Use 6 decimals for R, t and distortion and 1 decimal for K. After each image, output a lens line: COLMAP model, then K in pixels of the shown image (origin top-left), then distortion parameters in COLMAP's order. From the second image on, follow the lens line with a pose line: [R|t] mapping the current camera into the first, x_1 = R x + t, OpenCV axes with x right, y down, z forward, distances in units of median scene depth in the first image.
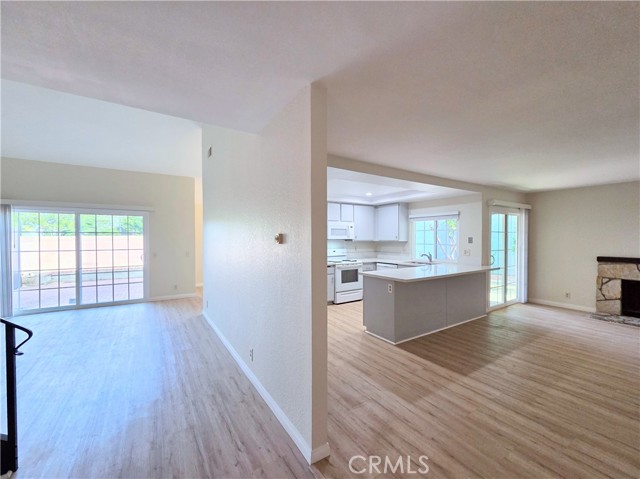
lens RADIAL K [[265.9, 0, 318.9], [0, 265.9, 242.3], [0, 0, 1]] dist [0.002768, 0.000734]
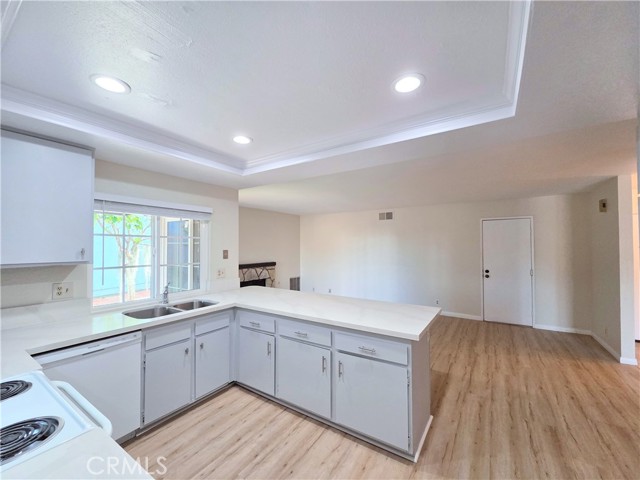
lens RADIAL K [[265.9, 0, 317.0], [0, 265.9, 240.4], [0, 0, 1]] dist [0.002768, 0.000734]
pose [[-0.402373, 0.020622, 0.915243, -0.135245], [0.016103, 0.999751, -0.015447, -0.027541], [-0.915334, 0.008522, -0.402605, 0.992885]]
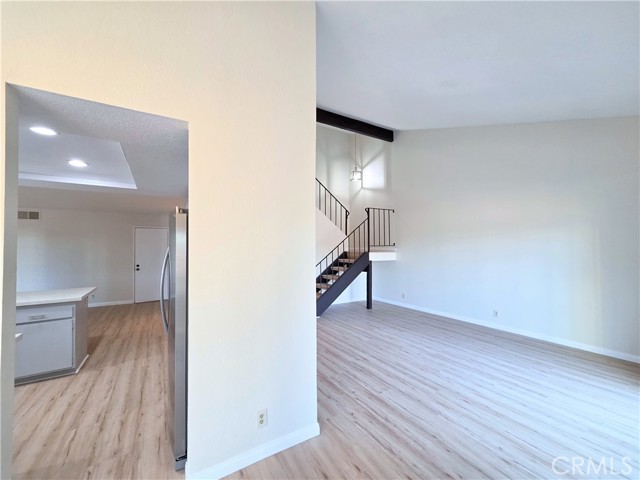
lens RADIAL K [[265.9, 0, 317.6], [0, 265.9, 241.3], [0, 0, 1]] dist [0.002768, 0.000734]
pose [[-0.999498, 0.006986, 0.030905, -0.414324], [0.006958, 0.999975, -0.000990, -0.031523], [-0.030911, -0.000775, -0.999522, 1.309987]]
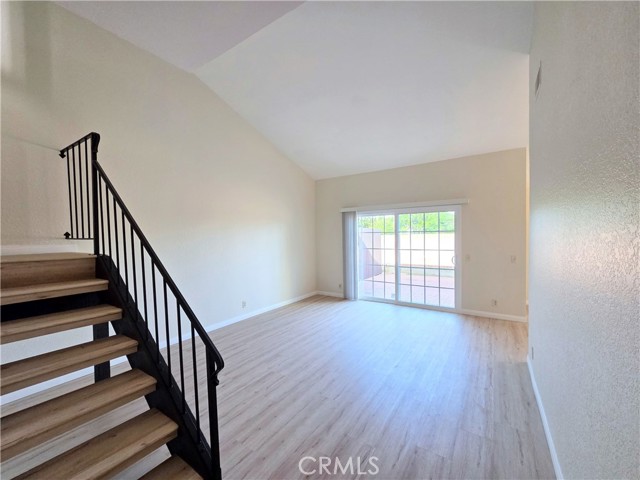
lens RADIAL K [[265.9, 0, 317.2], [0, 265.9, 236.9], [0, 0, 1]] dist [0.002768, 0.000734]
pose [[0.395188, 0.000985, -0.918600, -0.059871], [-0.002357, 0.999997, 0.000059, -0.016107], [0.918597, 0.002142, 0.395189, 0.287104]]
